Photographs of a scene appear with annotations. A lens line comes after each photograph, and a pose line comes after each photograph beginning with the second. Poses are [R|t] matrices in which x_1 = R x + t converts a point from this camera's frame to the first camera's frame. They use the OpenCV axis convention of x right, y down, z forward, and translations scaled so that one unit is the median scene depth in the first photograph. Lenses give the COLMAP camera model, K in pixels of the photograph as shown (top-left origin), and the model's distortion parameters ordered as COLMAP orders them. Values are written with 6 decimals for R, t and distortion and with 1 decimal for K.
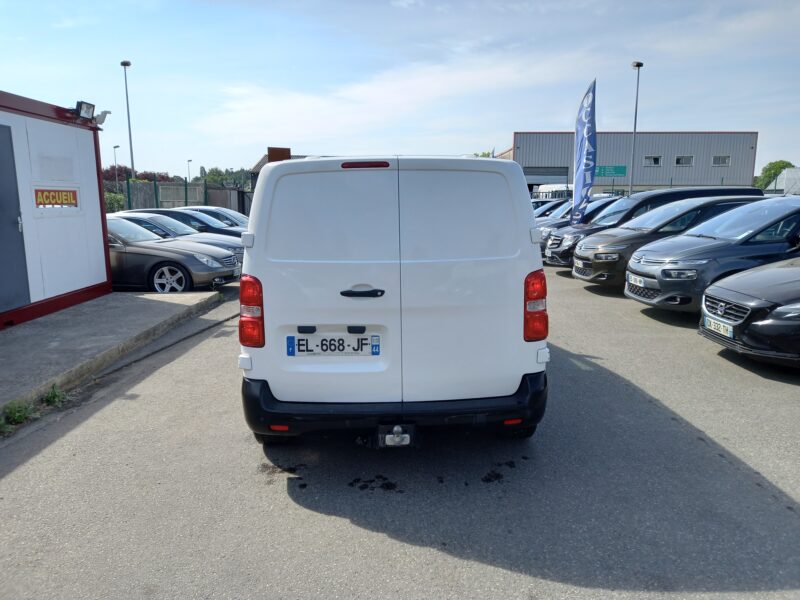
lens RADIAL K [[577.9, 0, 405.9], [0, 577.9, 296.6], [0, 0, 1]] dist [0.046320, -0.014485]
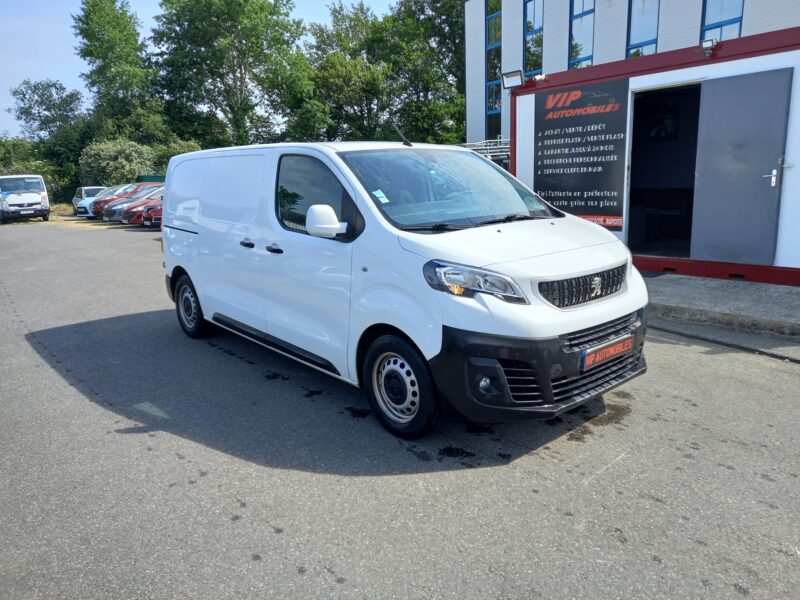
lens RADIAL K [[577.9, 0, 402.8], [0, 577.9, 298.6], [0, 0, 1]] dist [0.046320, -0.014485]
pose [[-0.769856, 0.173444, -0.614198, 0.511102], [-0.064641, 0.936225, 0.345404, -0.300601], [0.634936, 0.305614, -0.709547, 1.771126]]
